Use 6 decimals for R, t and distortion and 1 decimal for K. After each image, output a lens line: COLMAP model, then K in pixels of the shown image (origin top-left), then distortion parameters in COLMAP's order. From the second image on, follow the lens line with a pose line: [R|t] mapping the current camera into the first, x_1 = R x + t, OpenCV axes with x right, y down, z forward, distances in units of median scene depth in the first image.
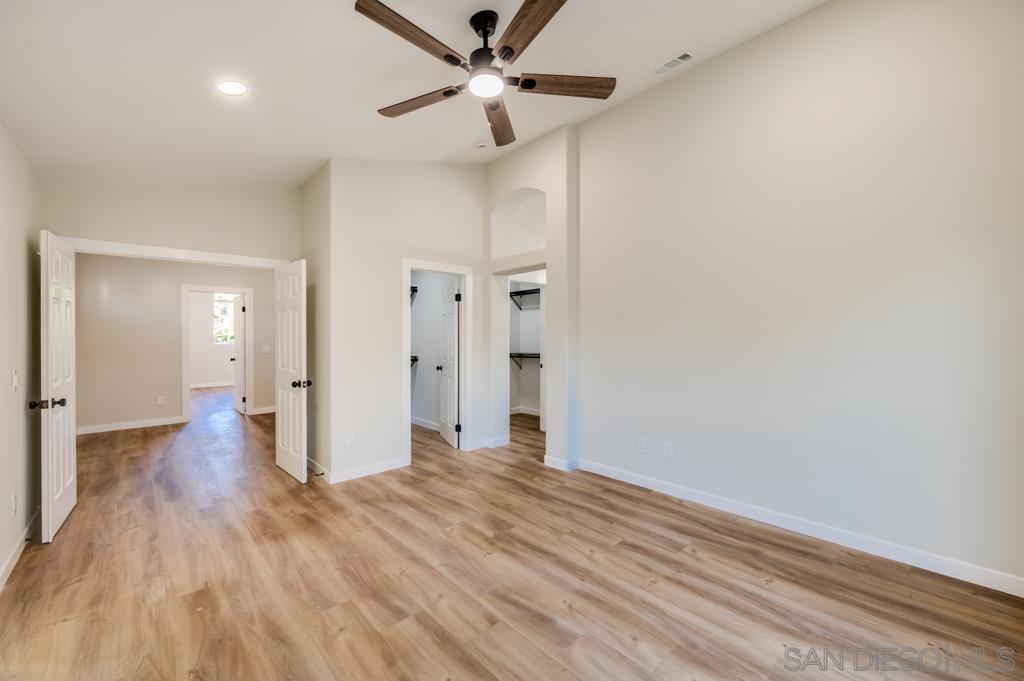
lens RADIAL K [[387.5, 0, 508.5], [0, 387.5, 340.5], [0, 0, 1]] dist [-0.001265, -0.000084]
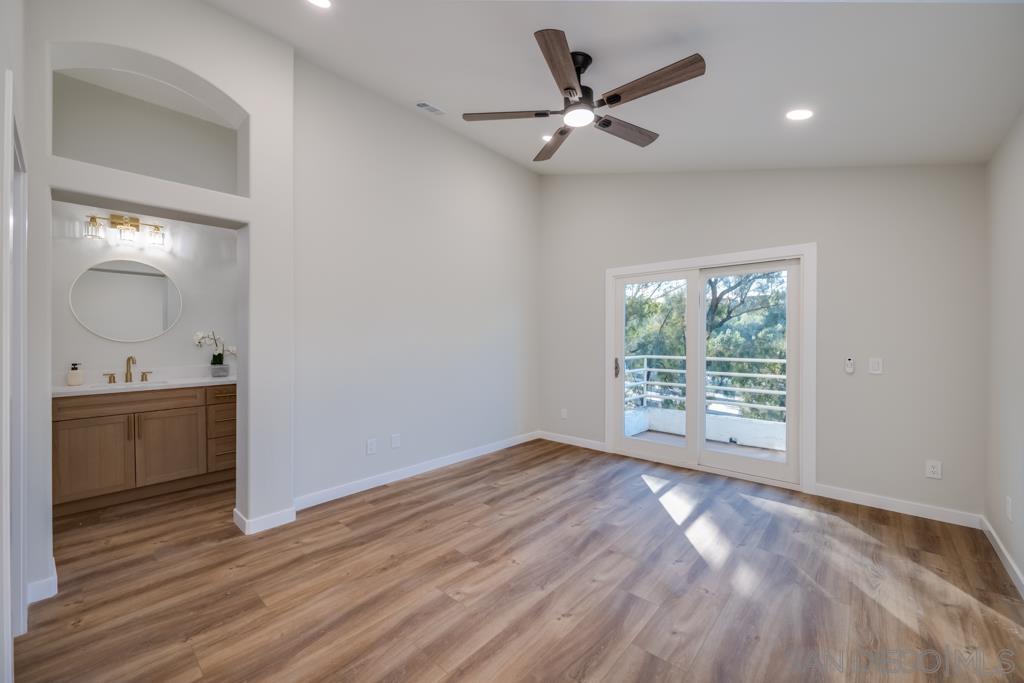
lens RADIAL K [[411.8, 0, 514.8], [0, 411.8, 337.7], [0, 0, 1]] dist [-0.000030, -0.000102]
pose [[-0.095344, 0.008150, 0.995411, -0.923403], [0.008969, 0.999933, -0.007328, 0.023040], [-0.995404, 0.008230, -0.095411, 0.976114]]
